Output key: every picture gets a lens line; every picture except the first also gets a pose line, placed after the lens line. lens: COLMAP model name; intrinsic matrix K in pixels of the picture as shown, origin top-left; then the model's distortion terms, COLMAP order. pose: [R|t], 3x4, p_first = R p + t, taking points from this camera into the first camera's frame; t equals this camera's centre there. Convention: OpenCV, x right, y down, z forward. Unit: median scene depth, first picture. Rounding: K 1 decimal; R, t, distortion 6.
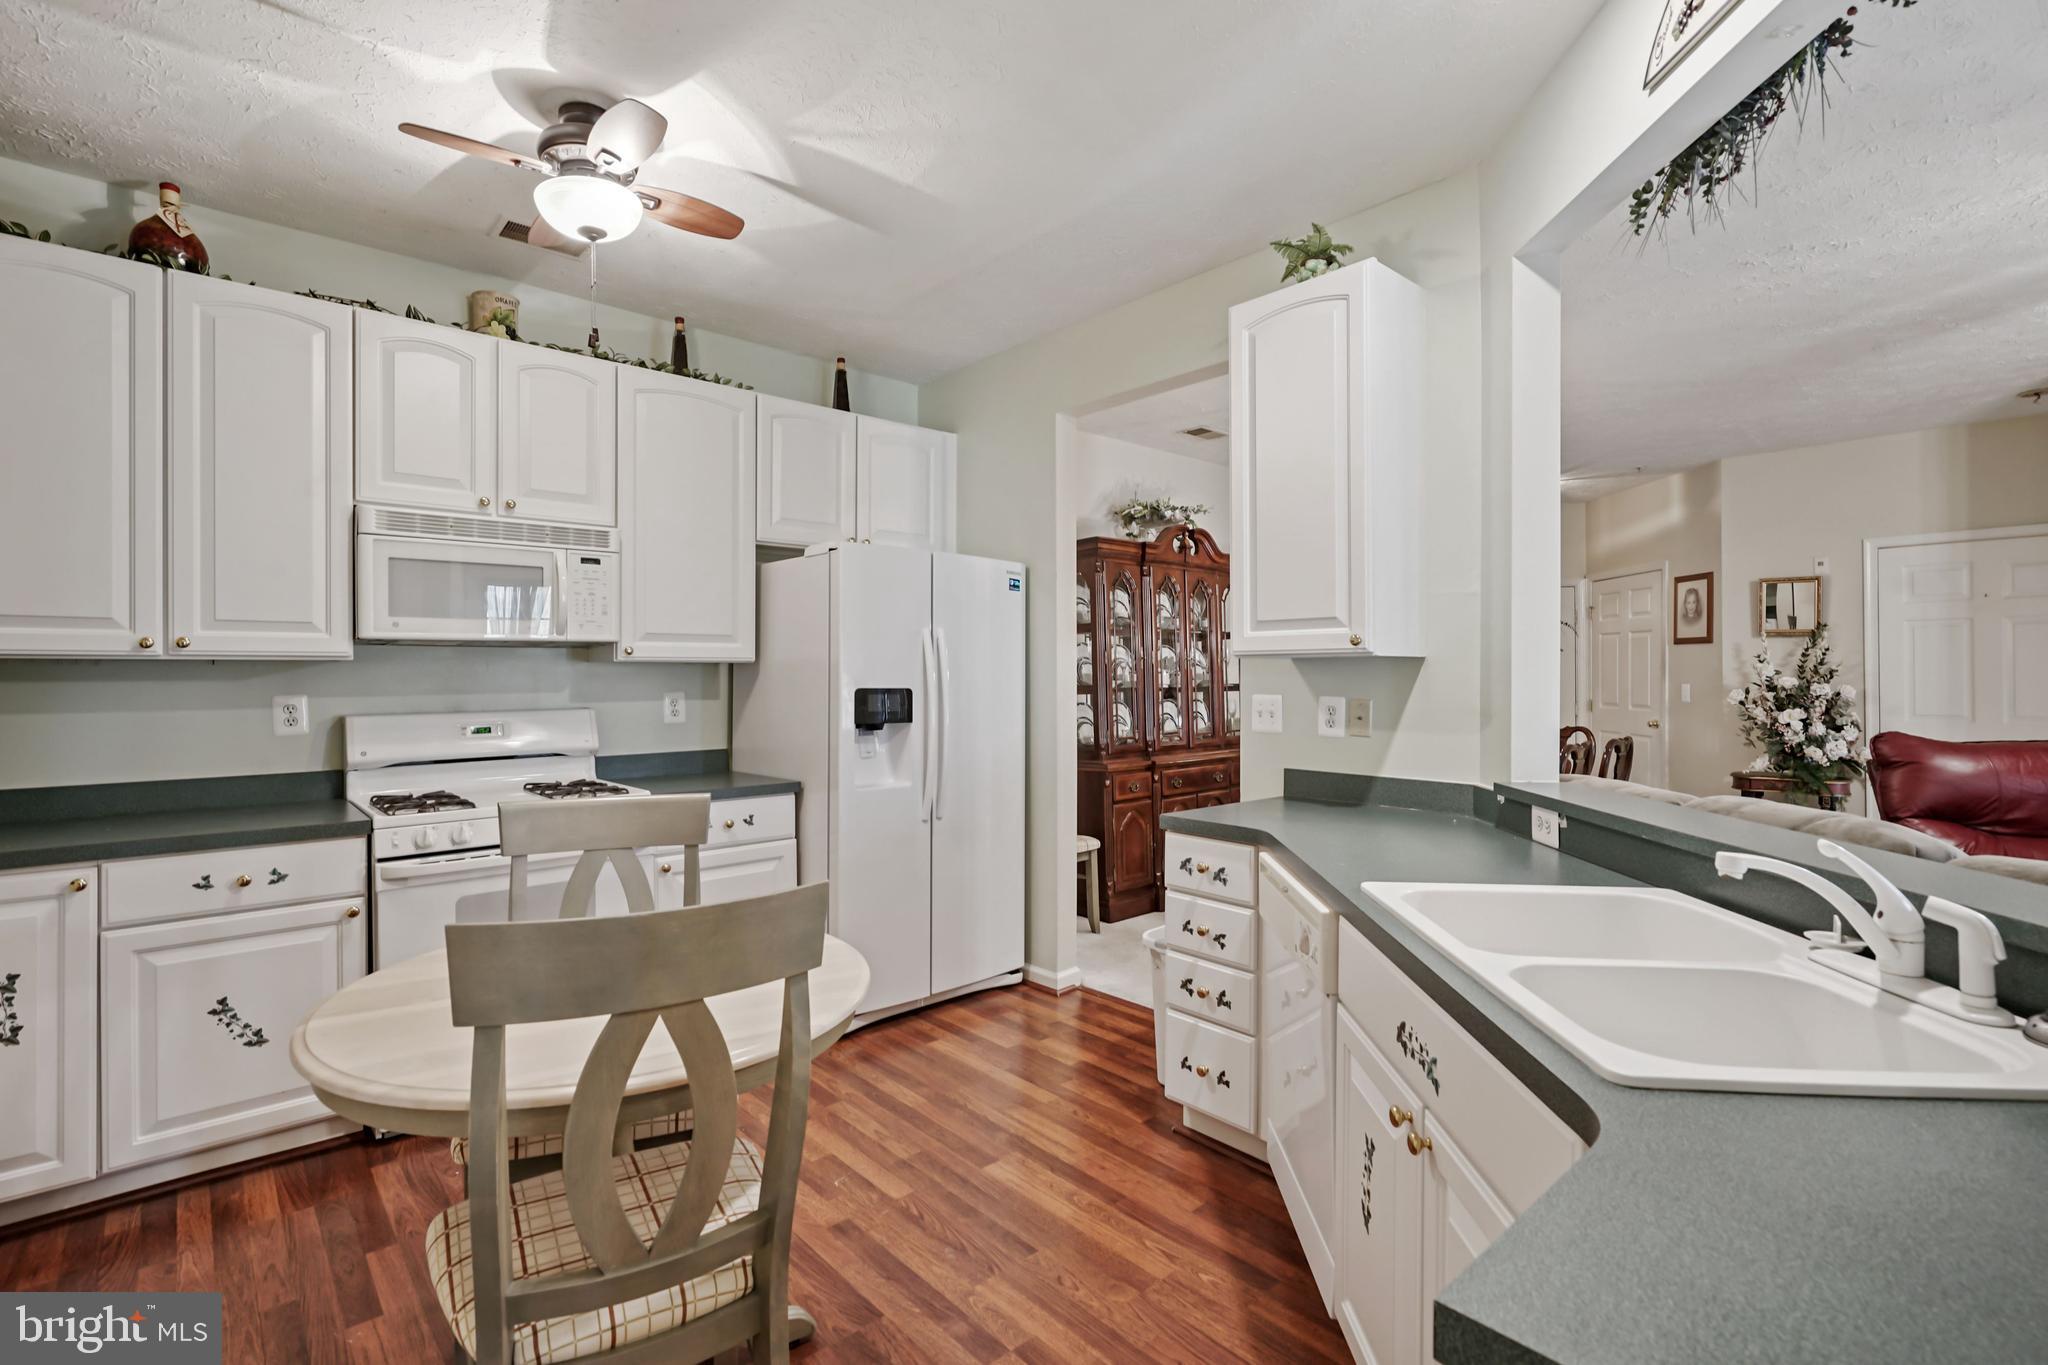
lens RADIAL K [[946.8, 0, 1031.7], [0, 946.8, 680.5], [0, 0, 1]] dist [0.000063, -0.000140]
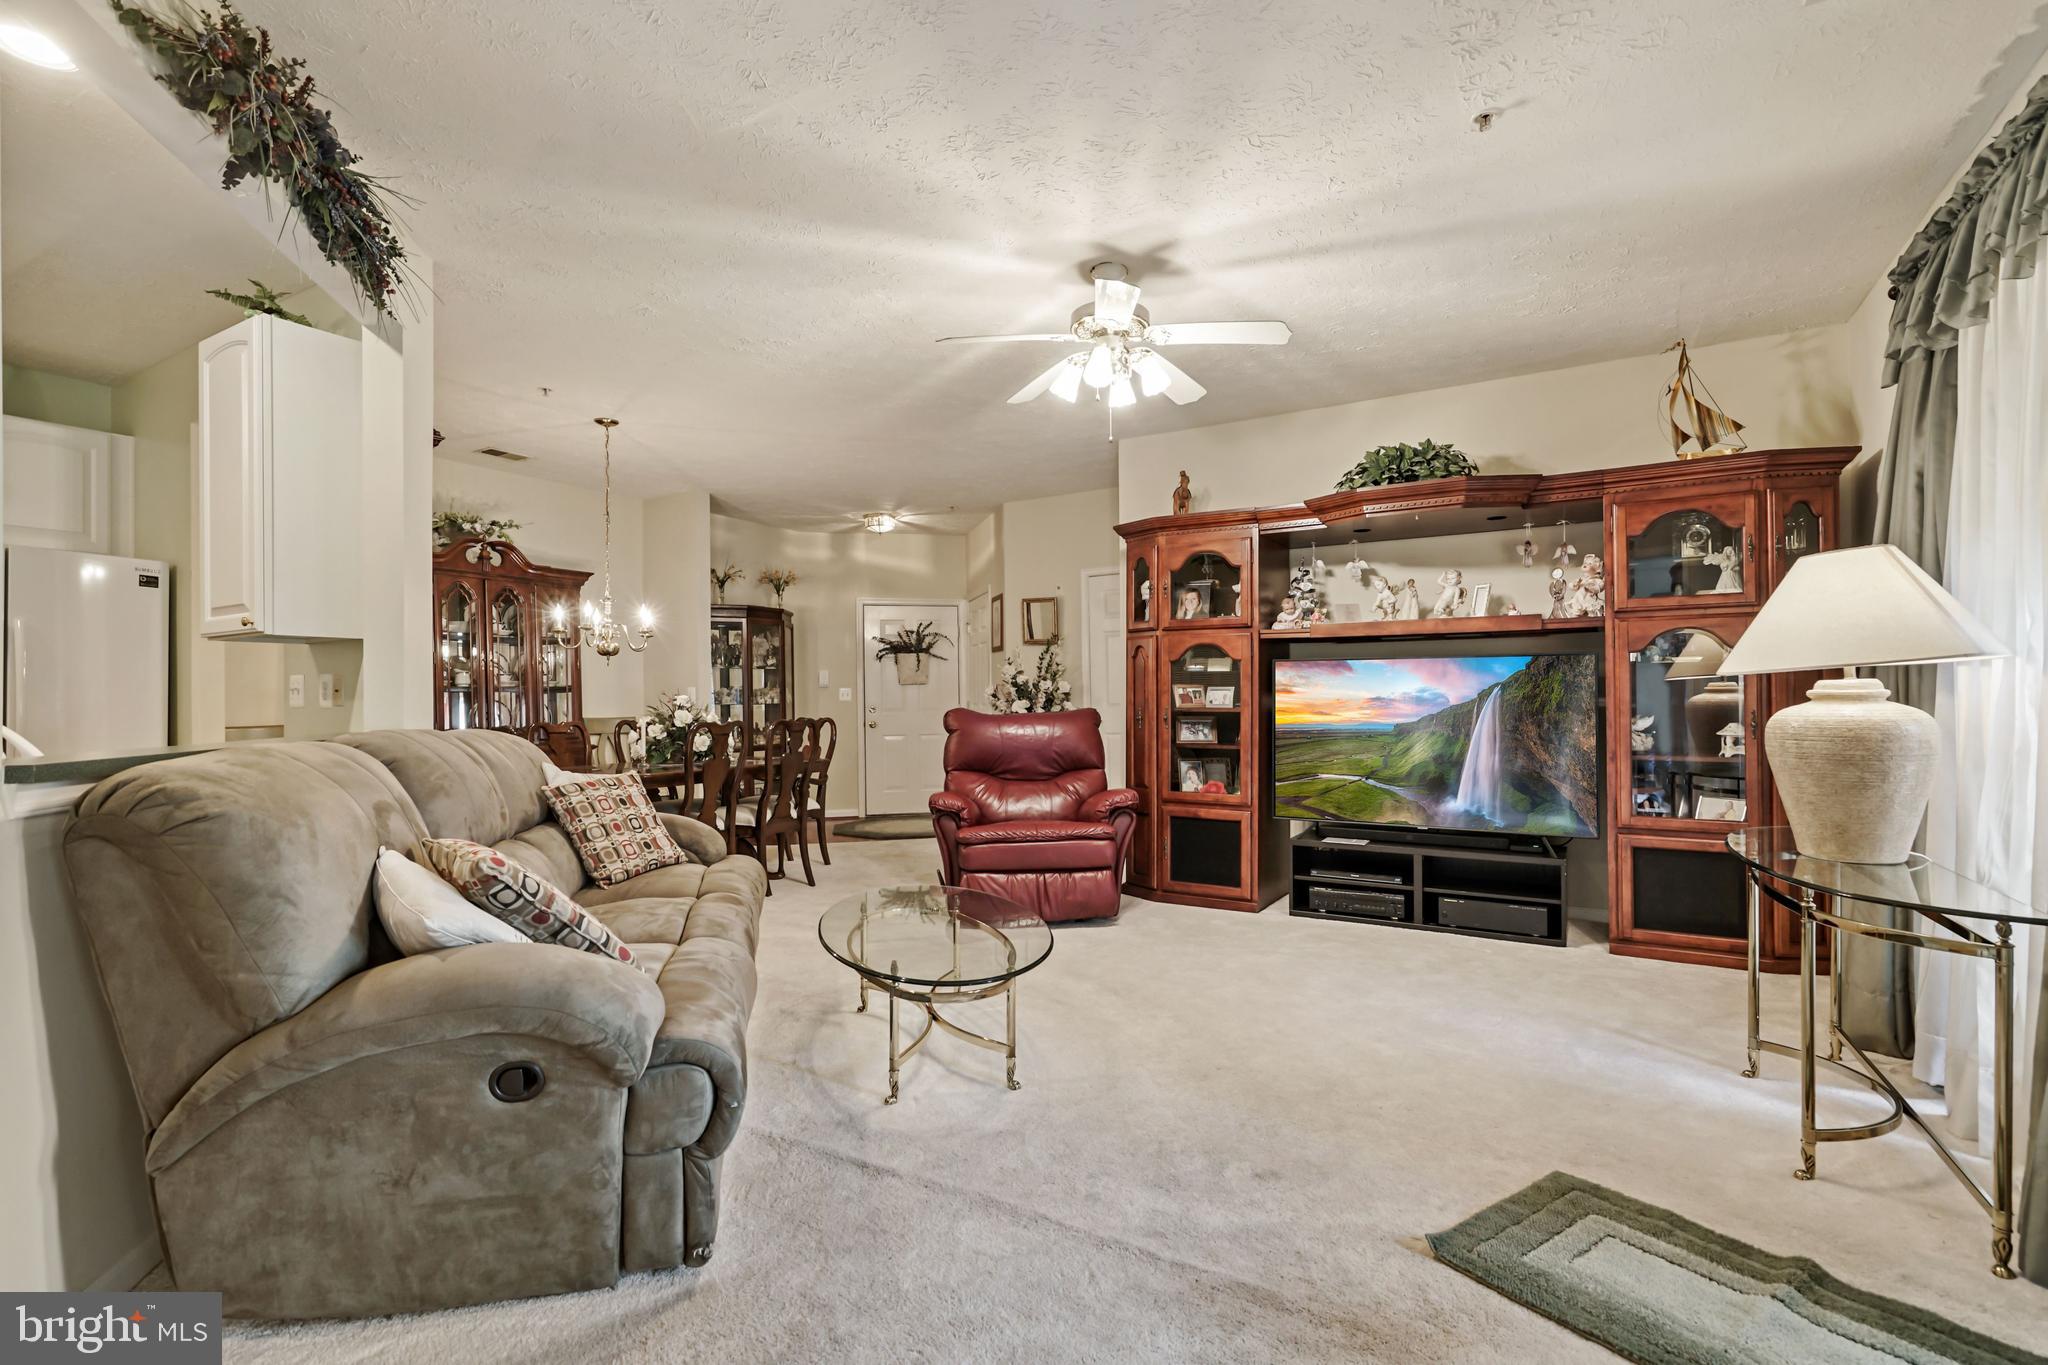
lens RADIAL K [[935.3, 0, 1023.7], [0, 935.3, 694.8], [0, 0, 1]] dist [-0.000259, -0.000121]
pose [[0.953051, -0.010323, 0.302635, 0.417351], [0.013963, 0.999854, -0.009865, 0.034905], [-0.302489, 0.013628, 0.953055, -0.203910]]
